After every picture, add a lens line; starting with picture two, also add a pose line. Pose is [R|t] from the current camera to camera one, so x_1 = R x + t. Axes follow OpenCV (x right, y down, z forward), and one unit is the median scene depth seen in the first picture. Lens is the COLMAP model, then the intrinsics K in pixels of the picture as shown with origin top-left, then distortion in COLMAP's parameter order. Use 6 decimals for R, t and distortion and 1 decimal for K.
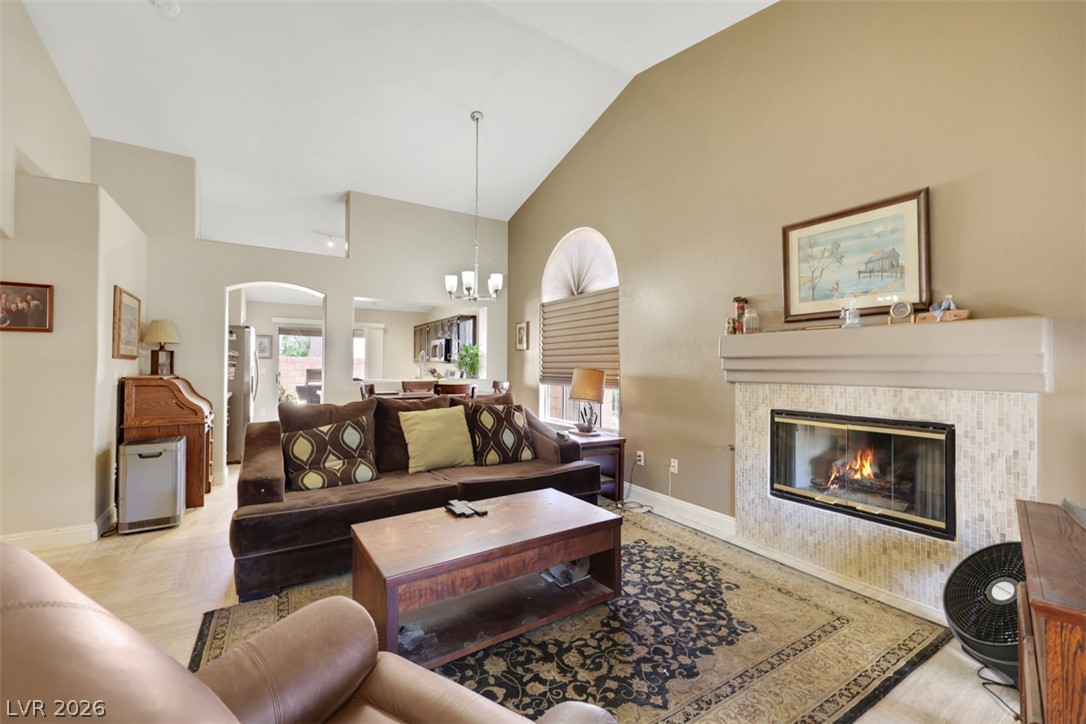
lens RADIAL K [[445.8, 0, 535.6], [0, 445.8, 360.0], [0, 0, 1]] dist [-0.001942, 0.000652]
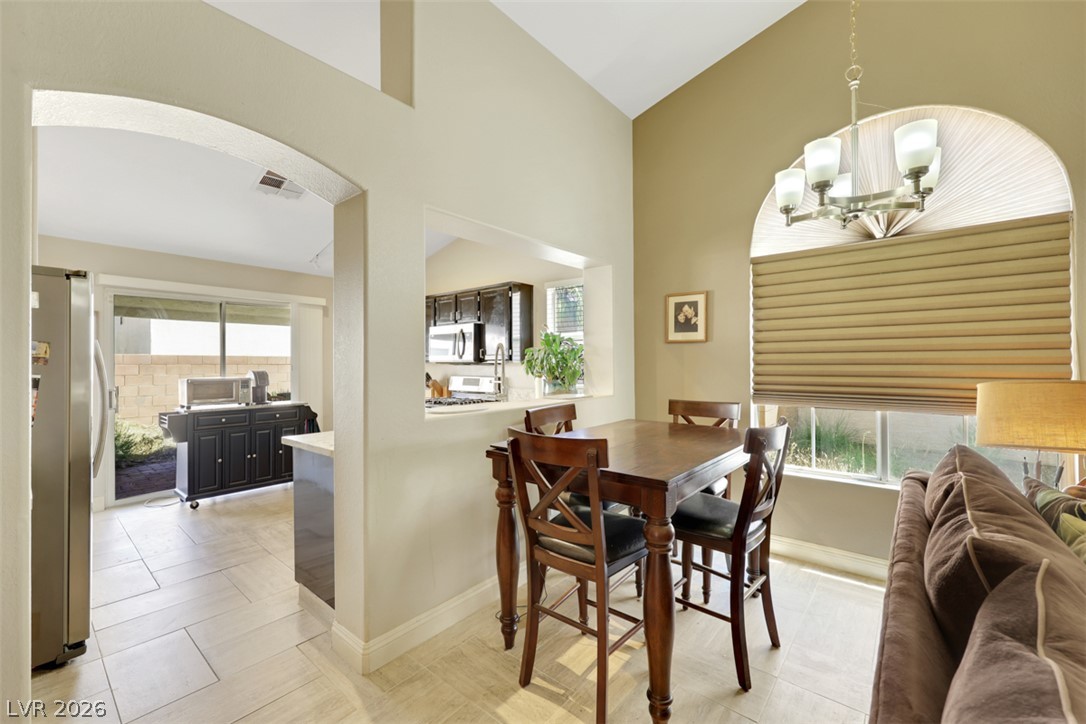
lens RADIAL K [[445.8, 0, 533.8], [0, 445.8, 359.7], [0, 0, 1]] dist [-0.001942, 0.000652]
pose [[0.949386, -0.007920, 0.314011, -0.821403], [0.004953, 0.999935, 0.010245, -0.015356], [-0.314072, -0.008172, 0.949364, 1.085895]]
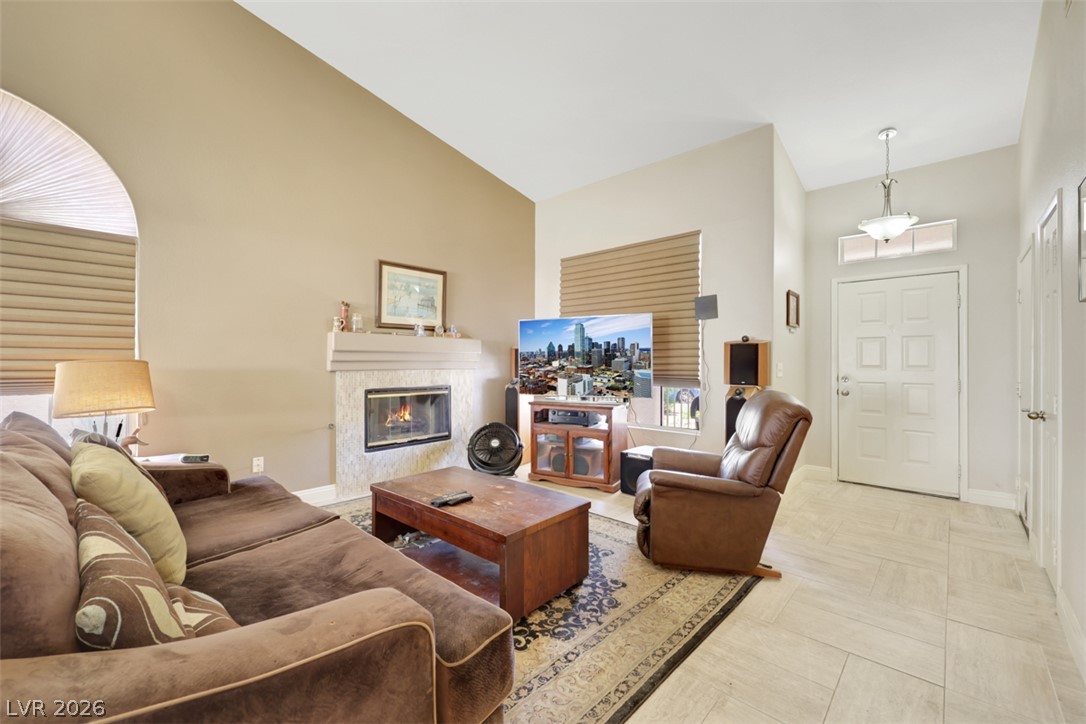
lens RADIAL K [[445.8, 0, 554.9], [0, 445.8, 359.6], [0, 0, 1]] dist [-0.001942, 0.000652]
pose [[-0.287330, -0.002790, 0.957828, -0.984359], [-0.019904, 0.999797, -0.003059, 0.012355], [-0.957625, -0.019944, -0.287327, 0.880446]]
